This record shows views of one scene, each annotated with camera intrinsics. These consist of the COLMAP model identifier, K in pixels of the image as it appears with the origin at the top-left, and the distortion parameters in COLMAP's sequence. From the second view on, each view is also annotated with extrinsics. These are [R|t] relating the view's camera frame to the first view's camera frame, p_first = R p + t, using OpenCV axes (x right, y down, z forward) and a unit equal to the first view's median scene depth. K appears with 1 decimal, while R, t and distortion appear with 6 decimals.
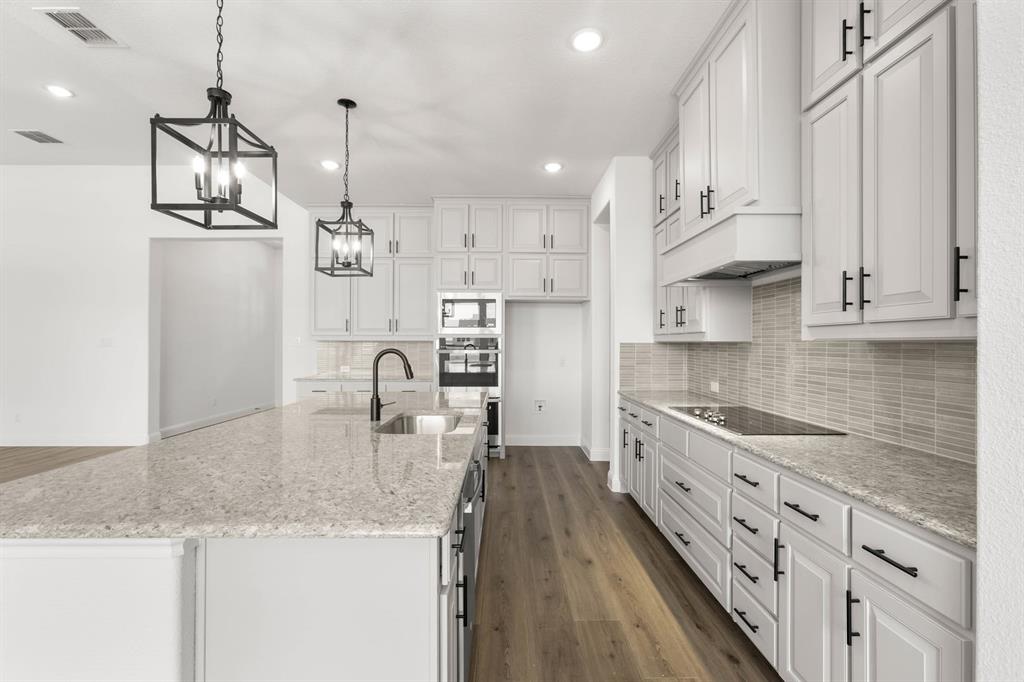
lens RADIAL K [[454.4, 0, 513.7], [0, 454.4, 339.9], [0, 0, 1]] dist [-0.003809, 0.002640]
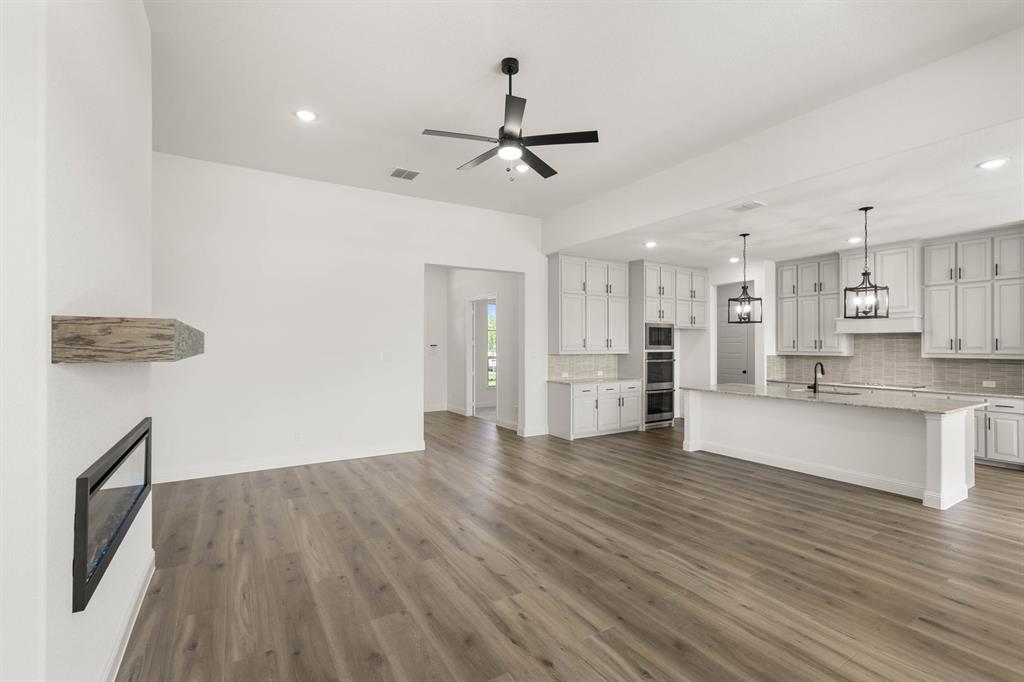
lens RADIAL K [[454.4, 0, 514.9], [0, 454.4, 342.2], [0, 0, 1]] dist [-0.003809, 0.002640]
pose [[0.854386, 0.003075, 0.519629, -2.204160], [-0.004301, 0.999990, 0.001155, -0.062413], [-0.519621, -0.003221, 0.854391, -0.141704]]
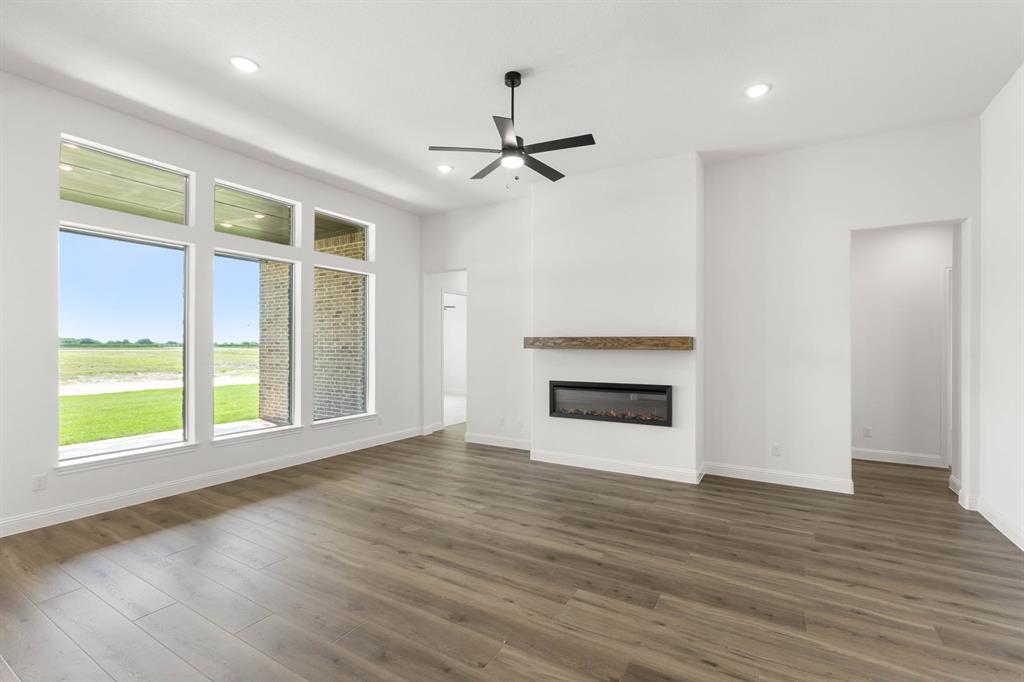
lens RADIAL K [[454.4, 0, 515.4], [0, 454.4, 339.2], [0, 0, 1]] dist [-0.003809, 0.002640]
pose [[-0.517939, -0.011418, -0.855341, -0.699705], [0.004829, 0.999856, -0.016272, -0.049527], [0.855404, -0.012558, -0.517810, 1.367064]]
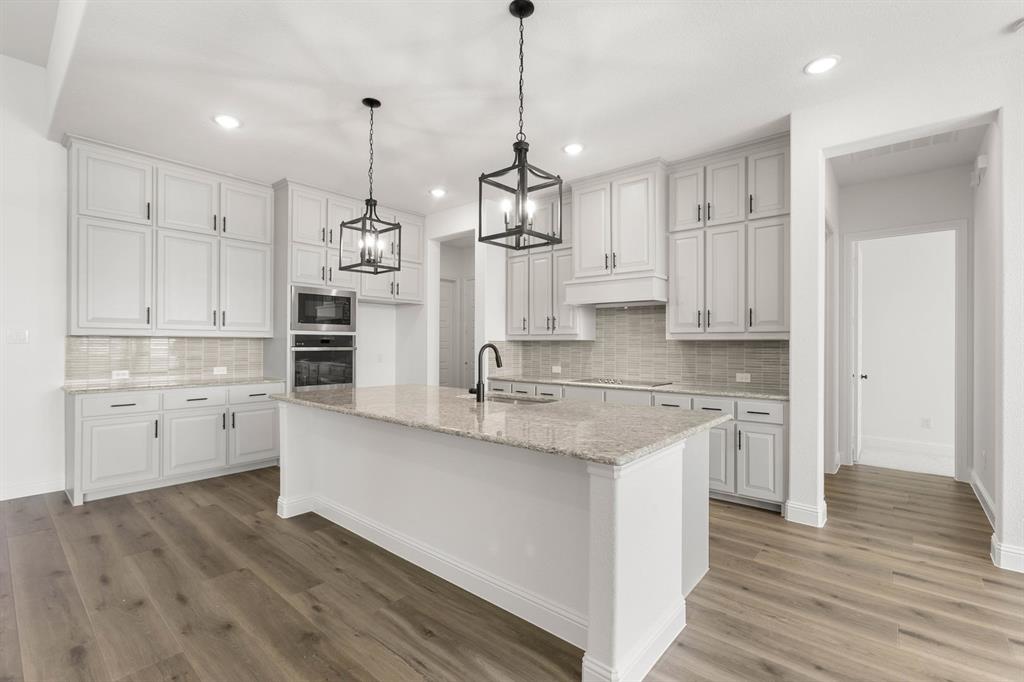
lens RADIAL K [[454.4, 0, 515.0], [0, 454.4, 342.0], [0, 0, 1]] dist [-0.003809, 0.002640]
pose [[0.658880, 0.003444, 0.752240, -0.916188], [-0.008224, 0.999963, 0.002625, 0.007408], [-0.752203, -0.007916, 0.658883, 0.088393]]
